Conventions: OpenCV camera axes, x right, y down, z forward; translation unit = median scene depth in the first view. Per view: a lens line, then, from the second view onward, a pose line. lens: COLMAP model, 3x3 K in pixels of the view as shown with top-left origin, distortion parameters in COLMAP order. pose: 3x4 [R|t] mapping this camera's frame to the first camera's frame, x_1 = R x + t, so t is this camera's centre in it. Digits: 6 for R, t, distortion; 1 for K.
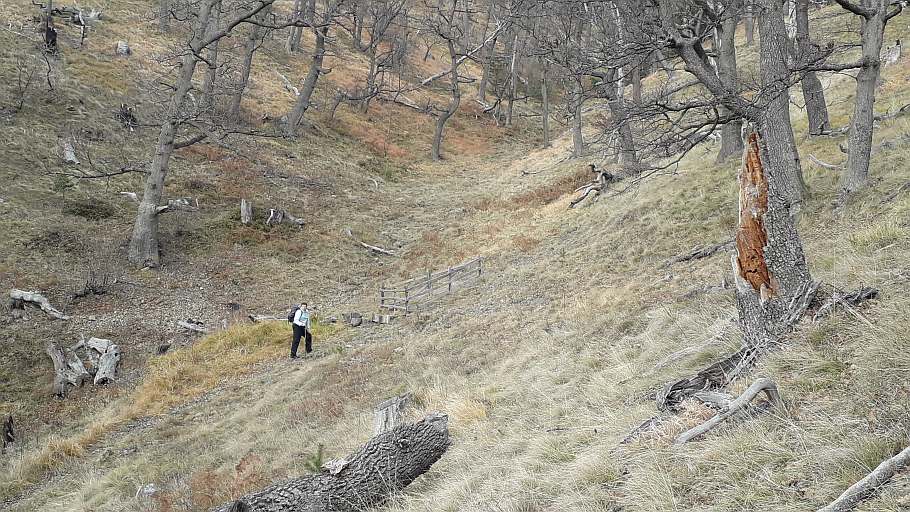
lens RADIAL K [[703.0, 0, 455.0], [0, 703.0, 256.0], [0, 0, 1]] dist [-0.001425, -0.008266]
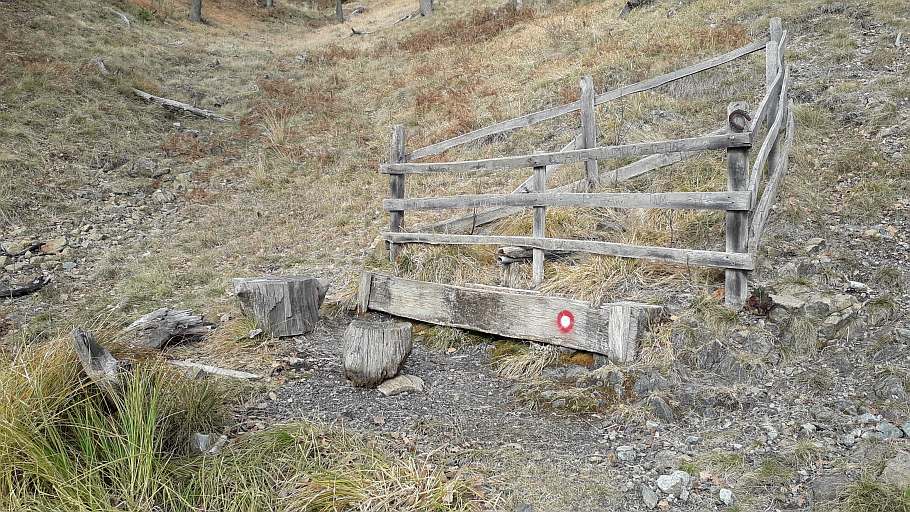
lens RADIAL K [[703.0, 0, 455.0], [0, 703.0, 256.0], [0, 0, 1]] dist [-0.001425, -0.008266]
pose [[0.936159, -0.046271, 0.348518, -0.124788], [0.003216, 0.992387, 0.123117, 0.038424], [-0.351561, -0.114136, 0.929181, 0.608050]]
